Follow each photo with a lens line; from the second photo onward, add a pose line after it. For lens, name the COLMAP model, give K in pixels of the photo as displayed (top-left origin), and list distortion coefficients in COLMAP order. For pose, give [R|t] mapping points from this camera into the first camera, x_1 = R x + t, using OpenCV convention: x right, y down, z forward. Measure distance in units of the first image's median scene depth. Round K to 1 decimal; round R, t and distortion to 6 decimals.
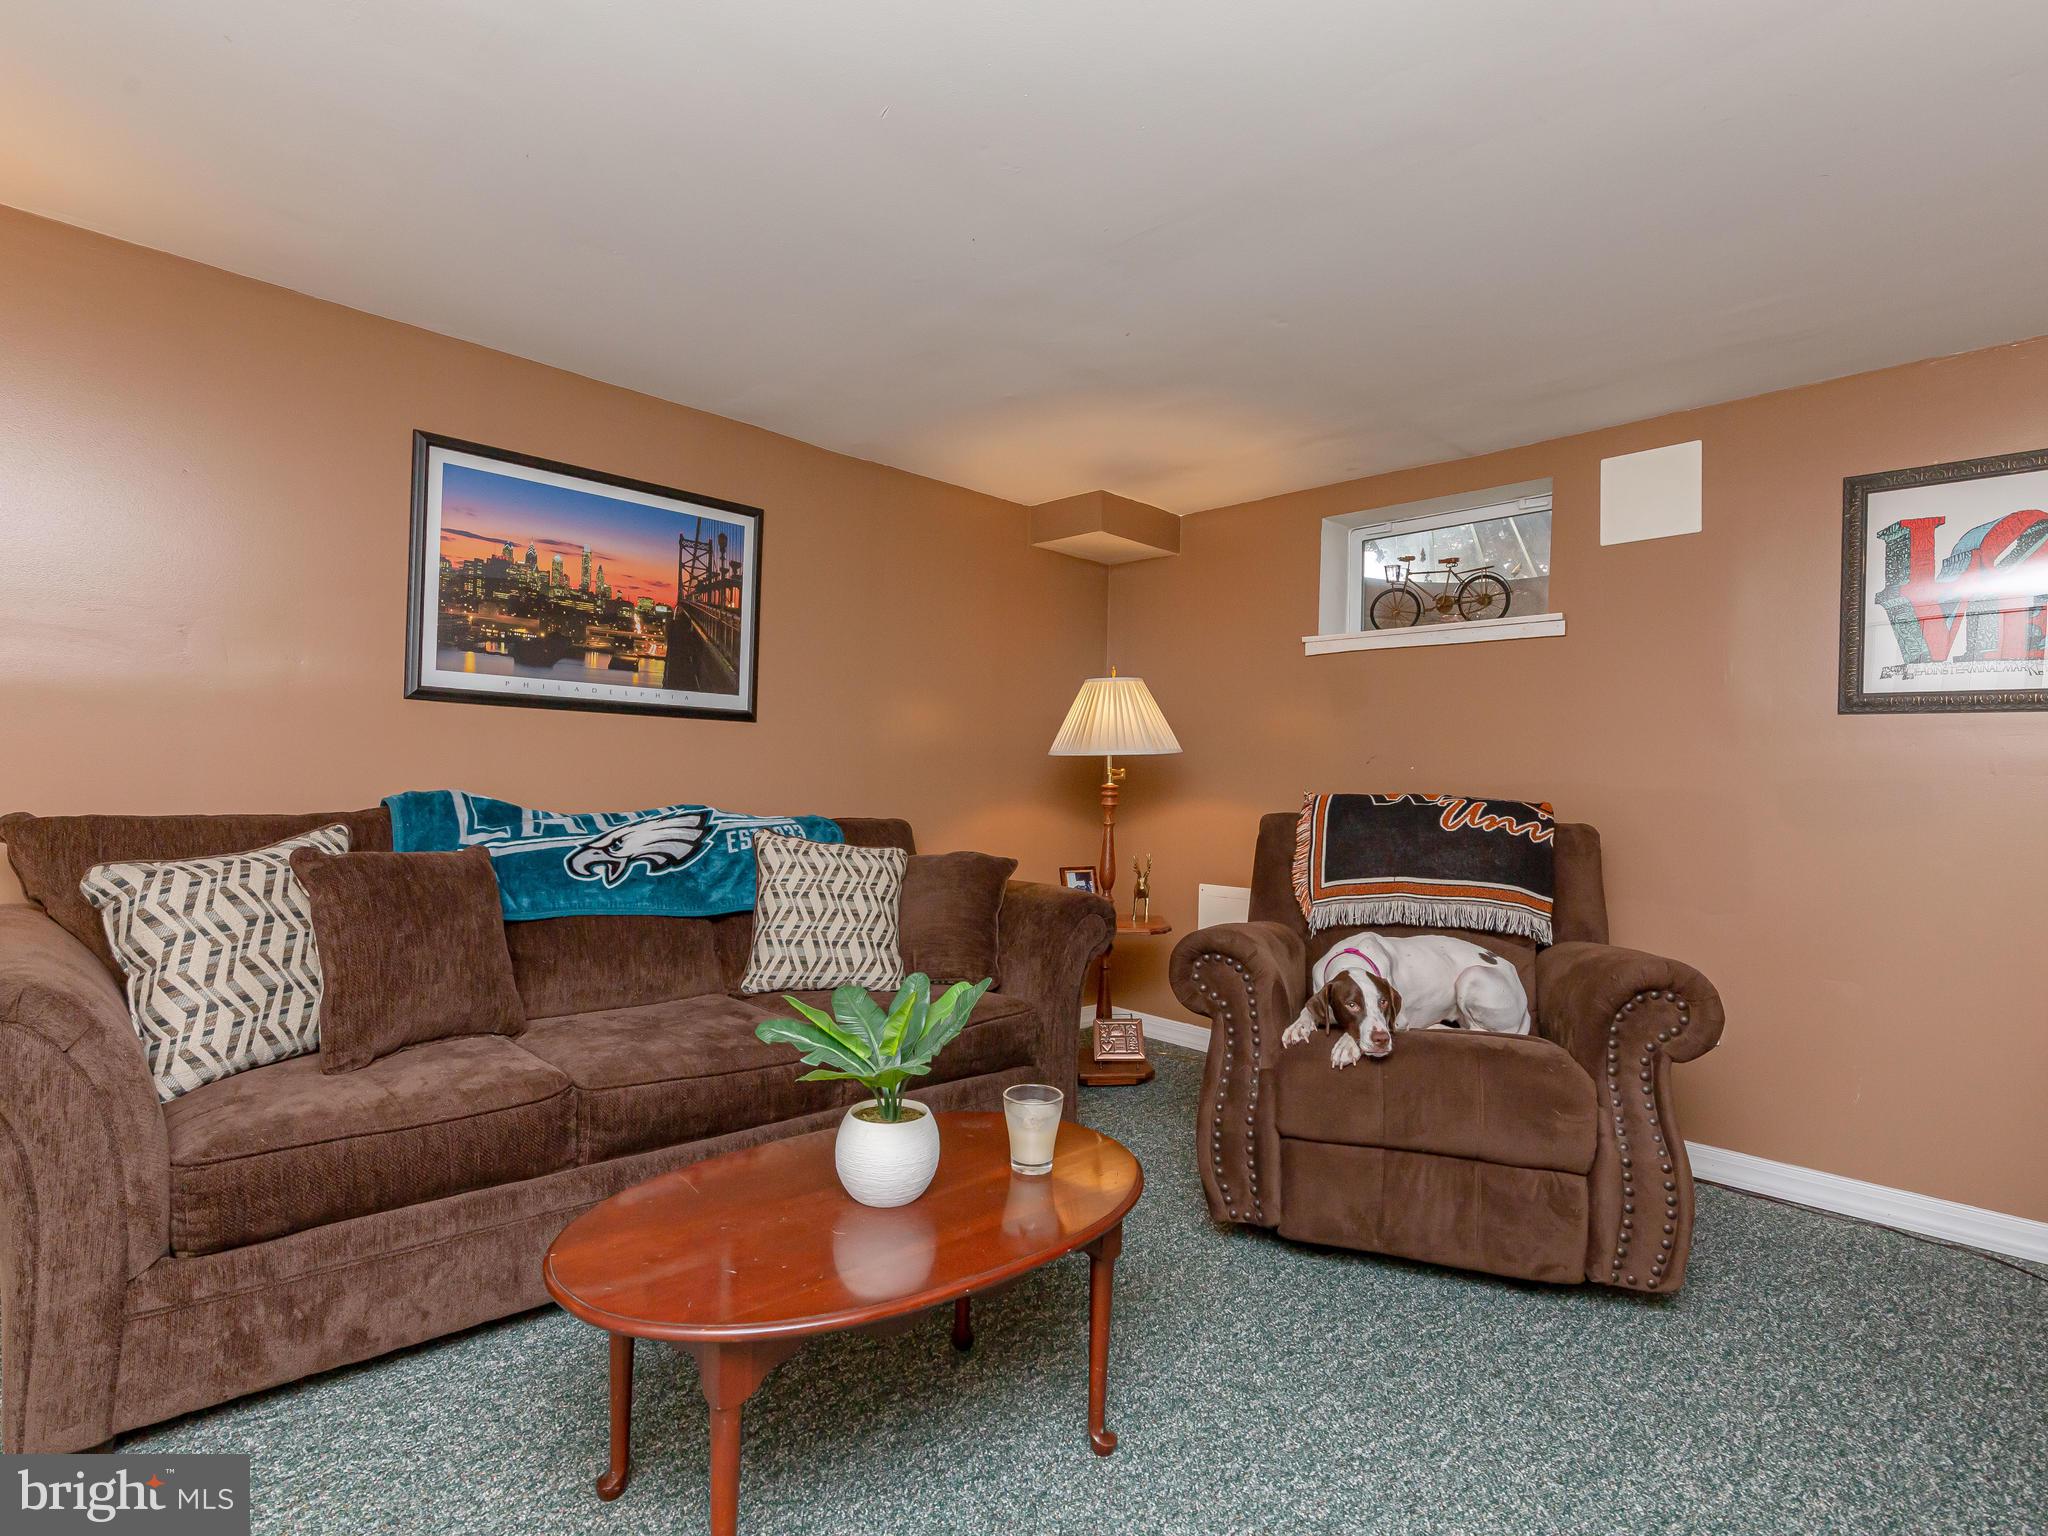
lens RADIAL K [[1024.0, 0, 1042.7], [0, 1024.0, 760.0], [0, 0, 1]] dist [-0.000523, -0.000779]
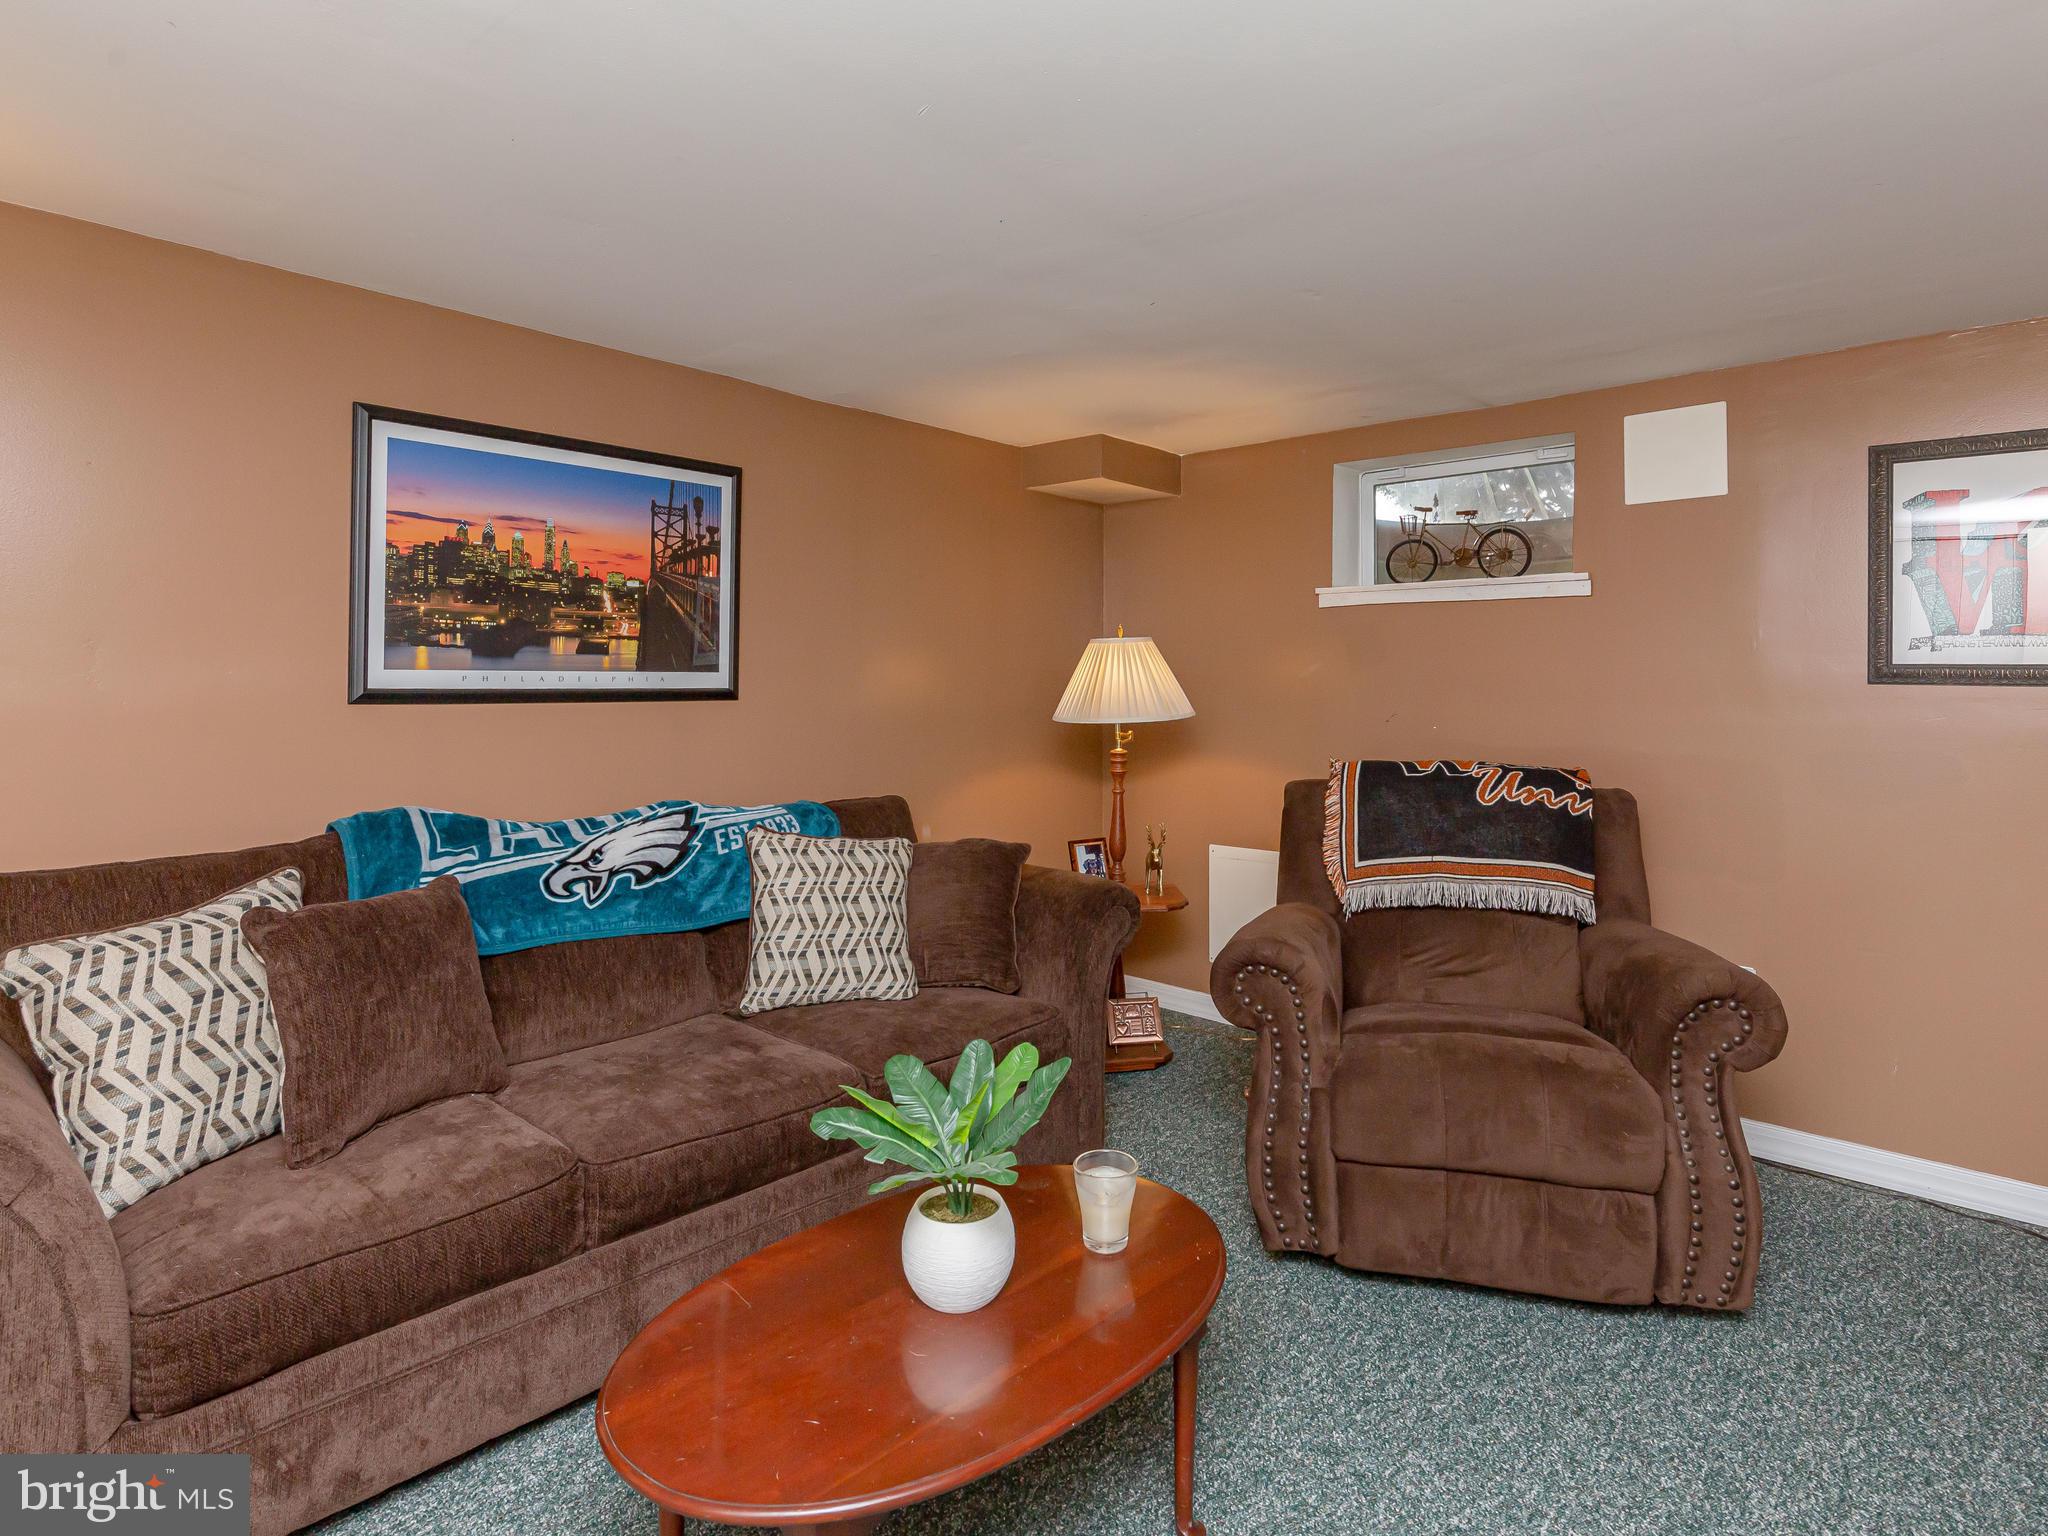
lens RADIAL K [[1092.6, 0, 1083.7], [0, 1092.6, 659.1], [0, 0, 1]] dist [-0.000460, -0.000444]
pose [[0.996666, -0.021836, 0.078615, -0.079852], [0.021902, 0.999760, 0.000022, -0.110094], [-0.078596, 0.001700, 0.996905, 0.007049]]
